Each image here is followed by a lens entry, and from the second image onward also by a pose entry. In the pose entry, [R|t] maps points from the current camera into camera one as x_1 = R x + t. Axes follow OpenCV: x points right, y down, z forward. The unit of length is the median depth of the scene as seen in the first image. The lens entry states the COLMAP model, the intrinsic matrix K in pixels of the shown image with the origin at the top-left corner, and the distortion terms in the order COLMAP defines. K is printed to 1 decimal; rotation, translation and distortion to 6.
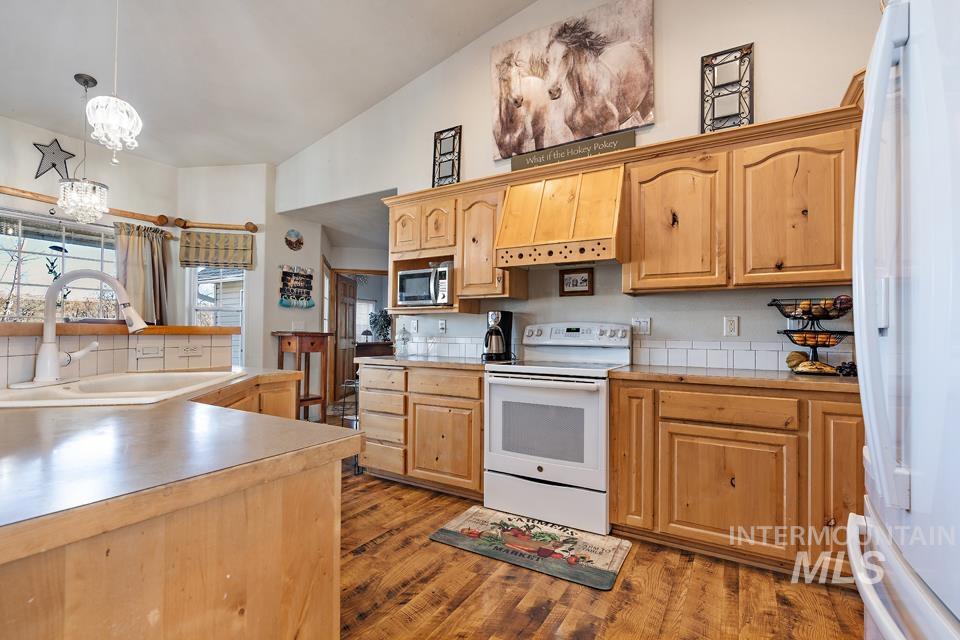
lens RADIAL K [[437.1, 0, 477.6], [0, 437.1, 332.1], [0, 0, 1]] dist [-0.000317, 0.001815]
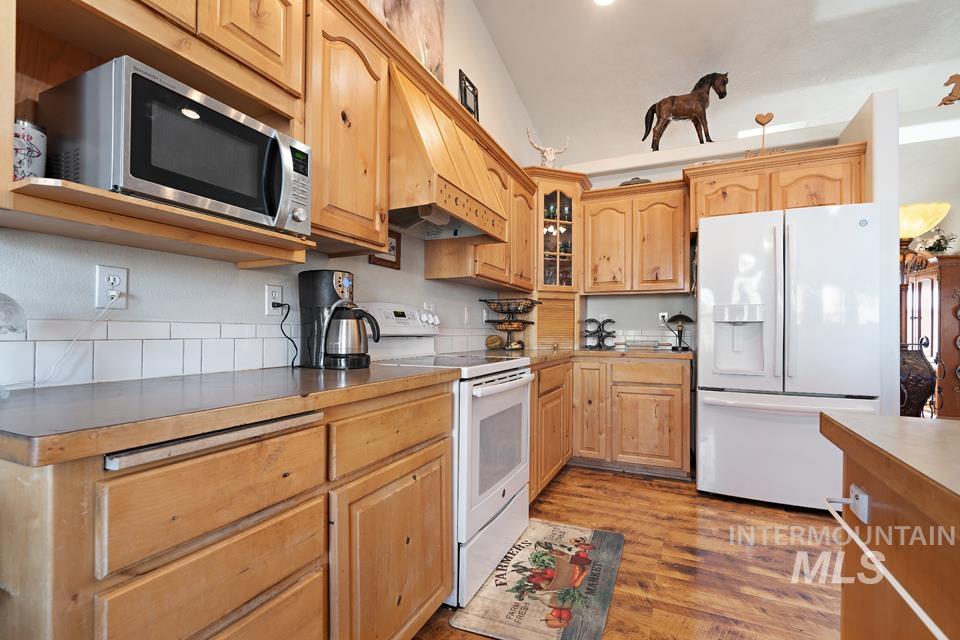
lens RADIAL K [[437.1, 0, 485.7], [0, 437.1, 337.3], [0, 0, 1]] dist [-0.000317, 0.001815]
pose [[-0.118360, -0.019365, 0.992782, -0.640057], [-0.008927, 0.999790, 0.018438, 0.022806], [-0.992931, -0.006680, -0.118508, 1.167435]]
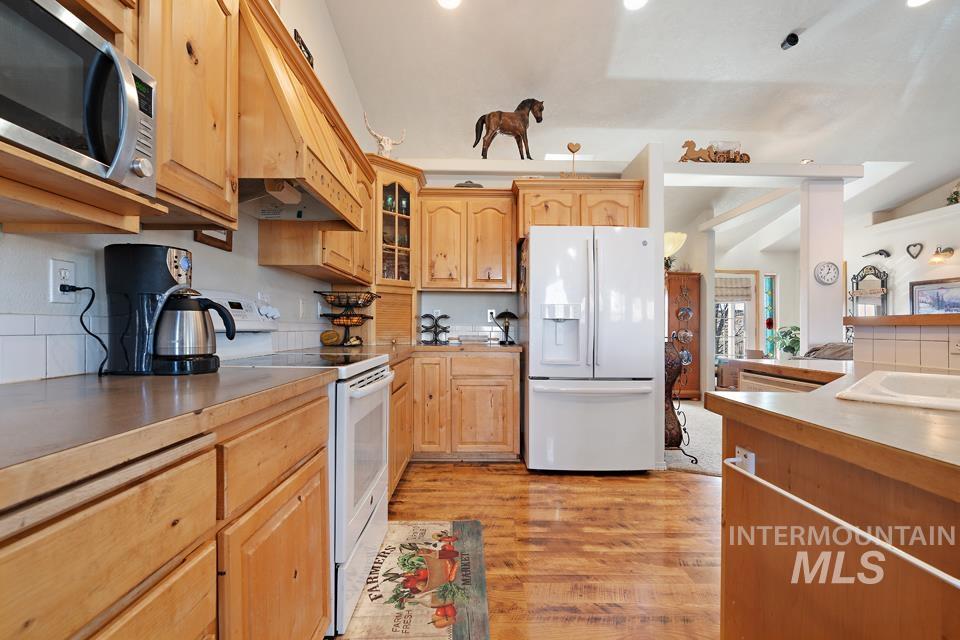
lens RADIAL K [[437.1, 0, 483.2], [0, 437.1, 334.1], [0, 0, 1]] dist [-0.000317, 0.001815]
pose [[-0.532122, -0.022644, 0.846365, -0.581920], [-0.014834, 0.999738, 0.017421, 0.023361], [-0.846538, -0.003285, -0.532318, 1.276003]]
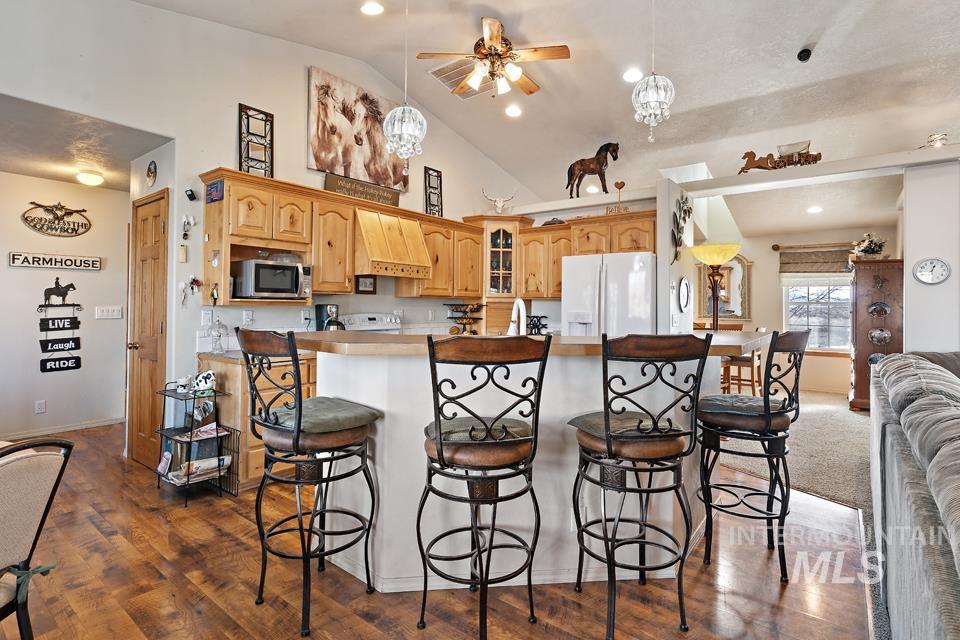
lens RADIAL K [[481.4, 0, 482.2], [0, 481.4, 315.1], [0, 0, 1]] dist [0.000542, 0.000614]
pose [[0.111370, -0.024827, 0.993469, -1.587876], [-0.011881, 0.999583, 0.026311, -0.077537], [-0.993708, -0.014733, 0.111029, 0.587288]]
